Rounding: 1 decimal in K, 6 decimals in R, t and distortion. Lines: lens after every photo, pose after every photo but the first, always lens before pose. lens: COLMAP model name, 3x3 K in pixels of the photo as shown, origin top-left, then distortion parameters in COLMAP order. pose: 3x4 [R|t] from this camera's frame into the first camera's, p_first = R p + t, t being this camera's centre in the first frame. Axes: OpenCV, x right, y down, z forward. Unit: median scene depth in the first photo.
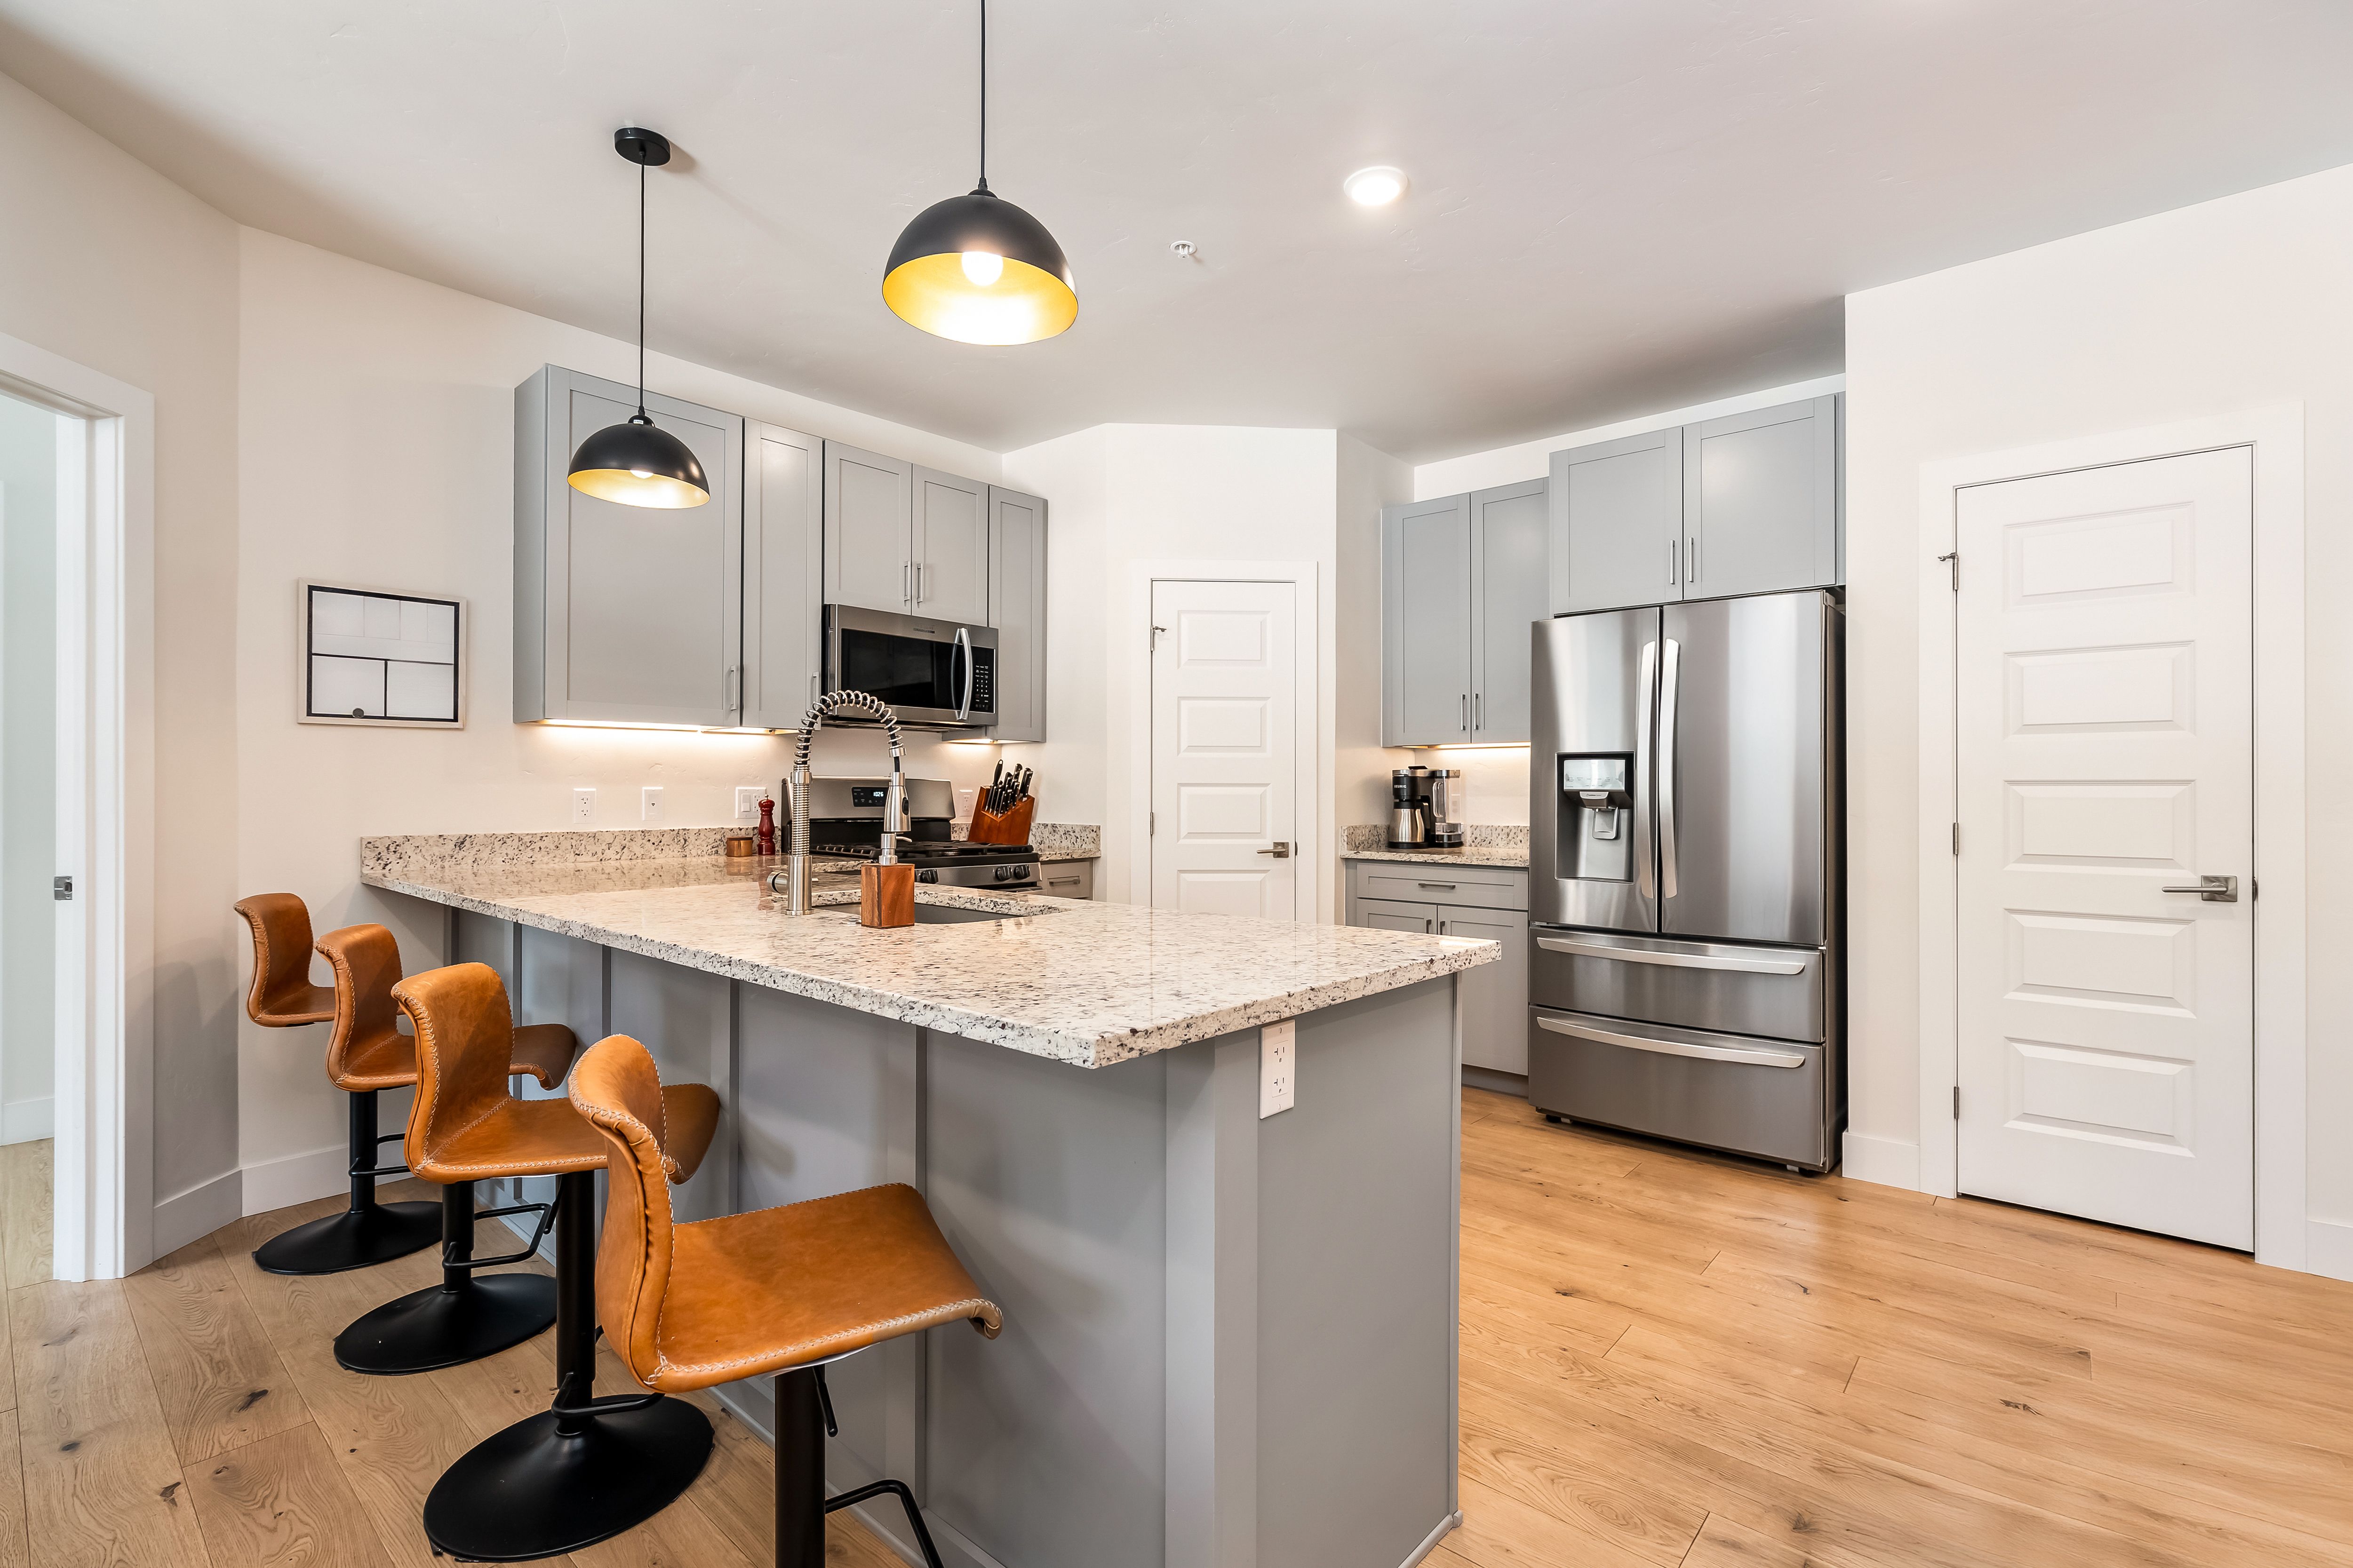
lens RADIAL K [[1069.4, 0, 1176.5], [0, 1069.4, 784.0], [0, 0, 1]] dist [-0.004470, -0.000246]
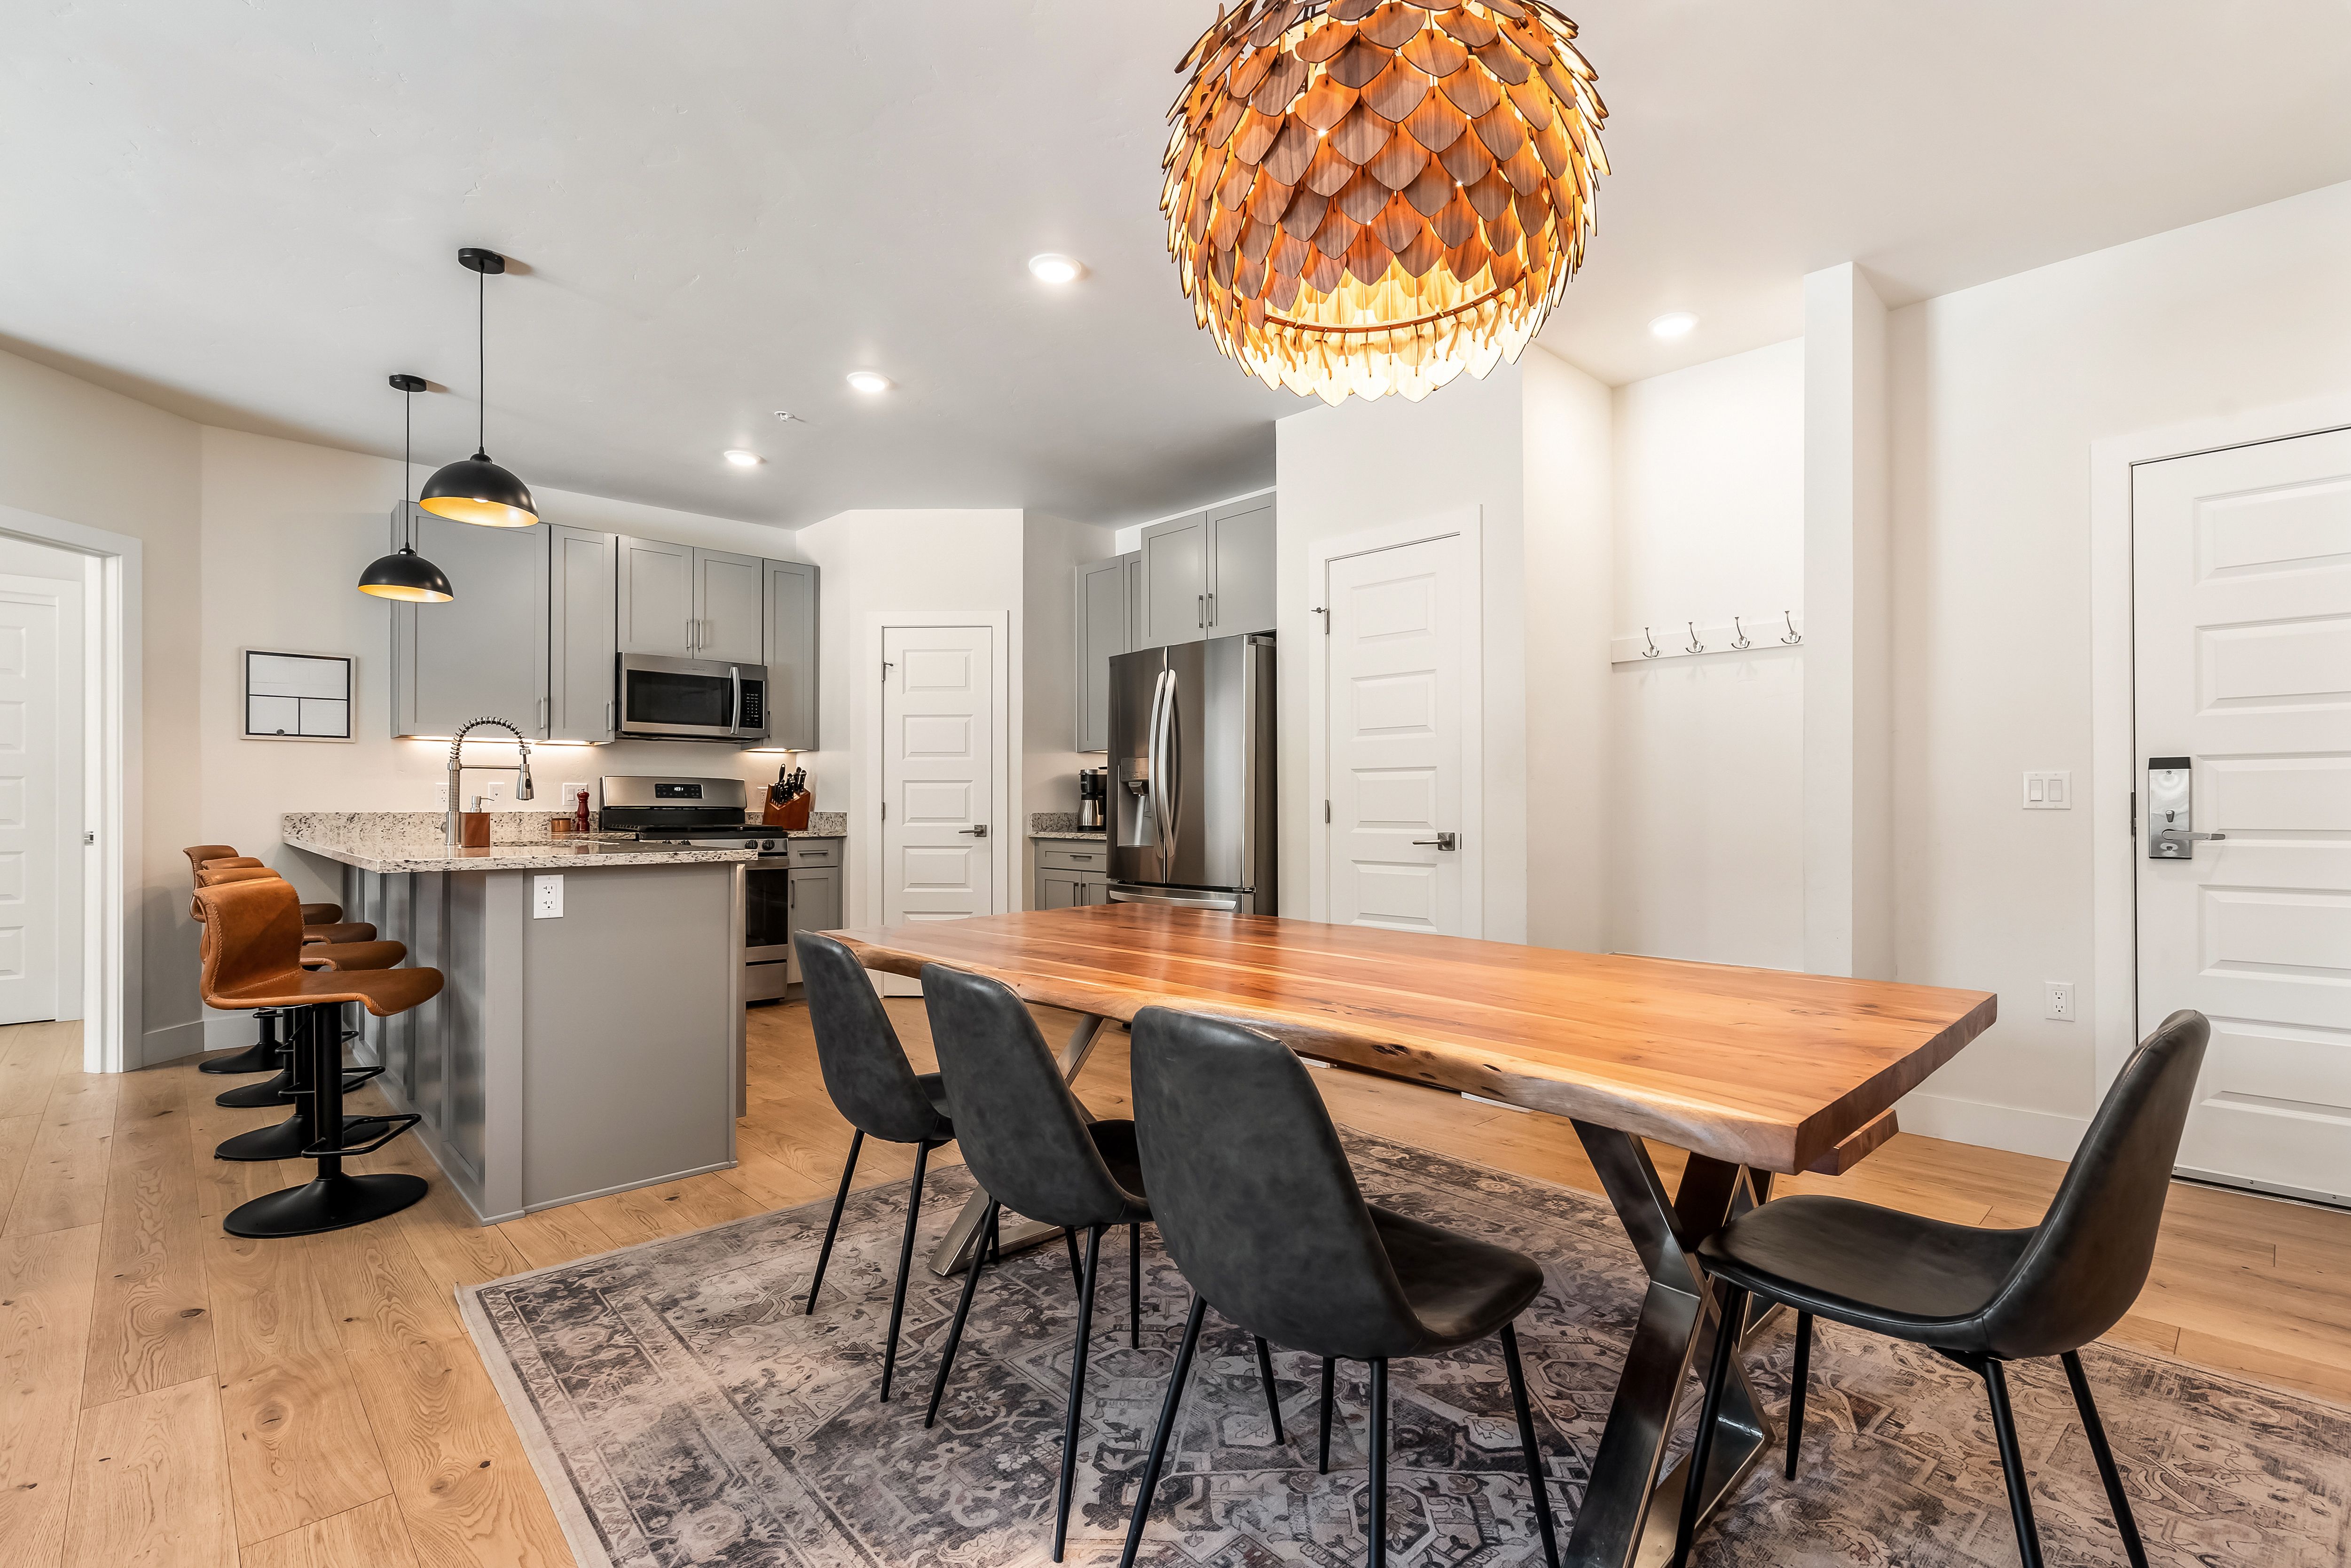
lens RADIAL K [[1075.4, 0, 1173.7], [0, 1075.4, 801.0], [0, 0, 1]] dist [-0.003998, -0.000224]
pose [[0.996161, -0.003474, -0.087476, 0.467091], [0.003556, 0.999993, 0.000783, 0.025383], [0.087473, -0.001091, 0.996166, -0.308357]]
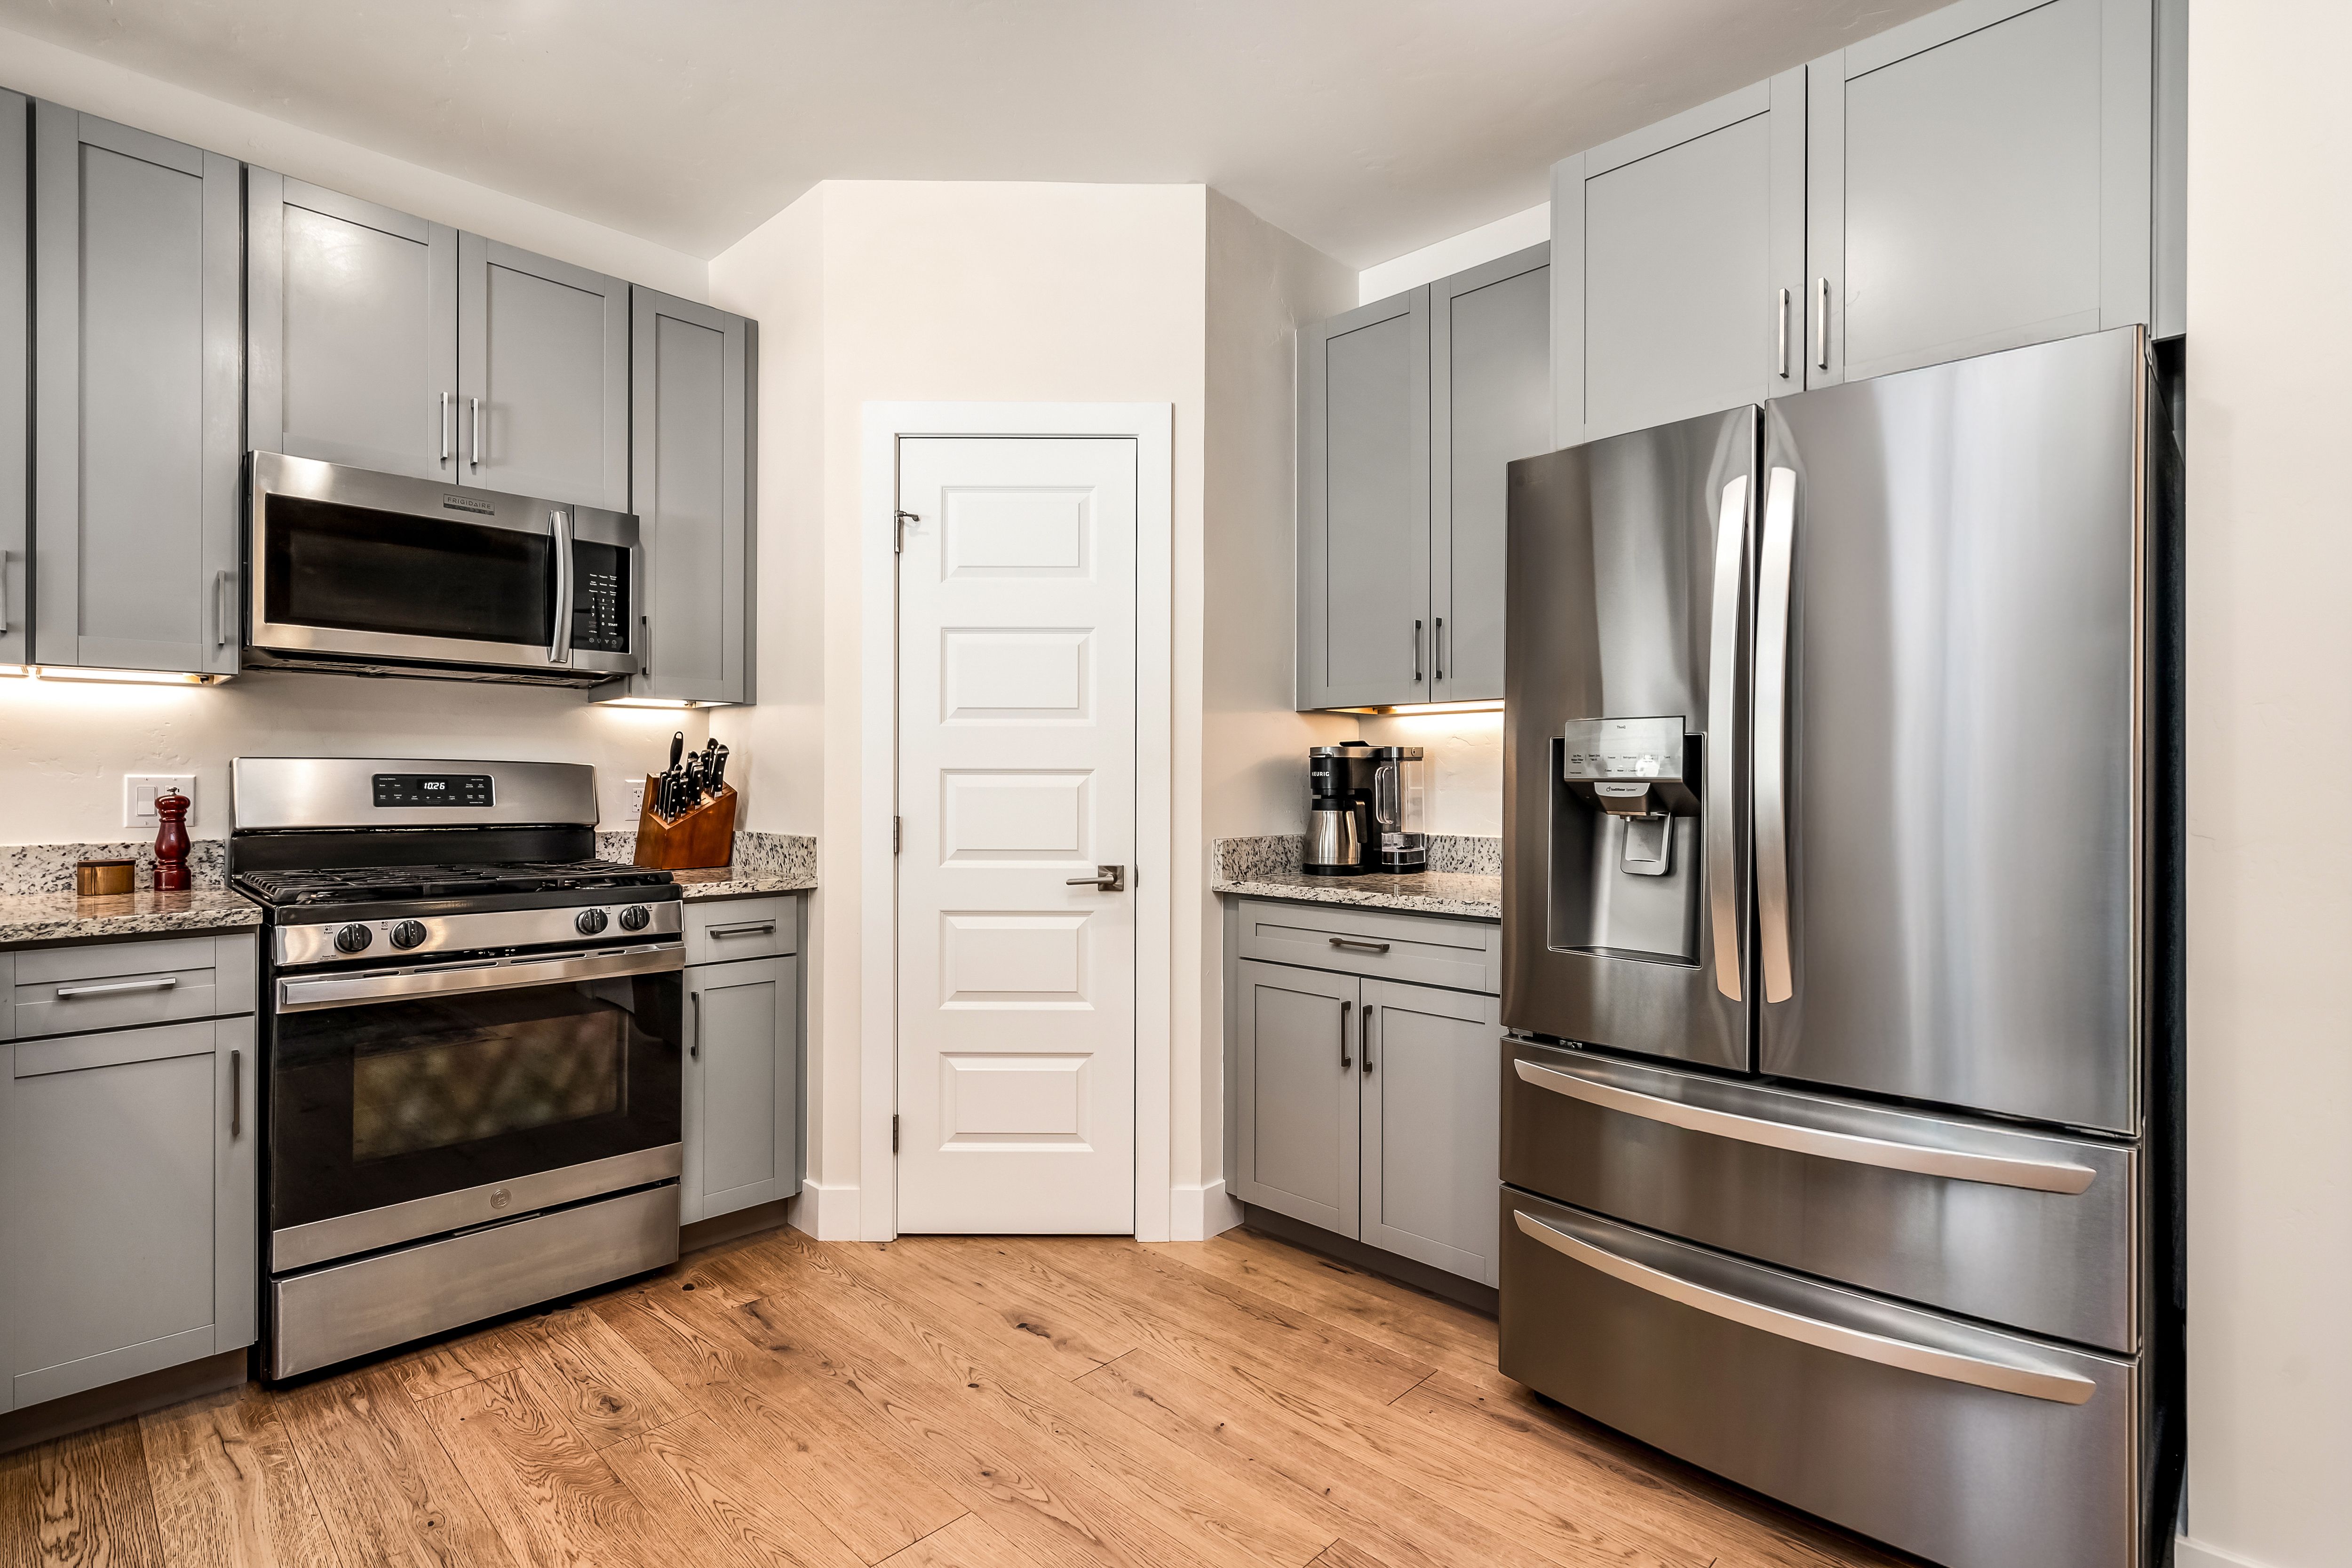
lens RADIAL K [[1117.4, 0, 1165.9], [0, 1117.4, 779.9], [0, 0, 1]] dist [0.000744, 0.000254]
pose [[0.998323, 0.000634, -0.057885, 0.171756], [-0.000370, 0.999989, 0.004568, 0.002786], [0.057887, -0.004539, 0.998313, 0.383459]]
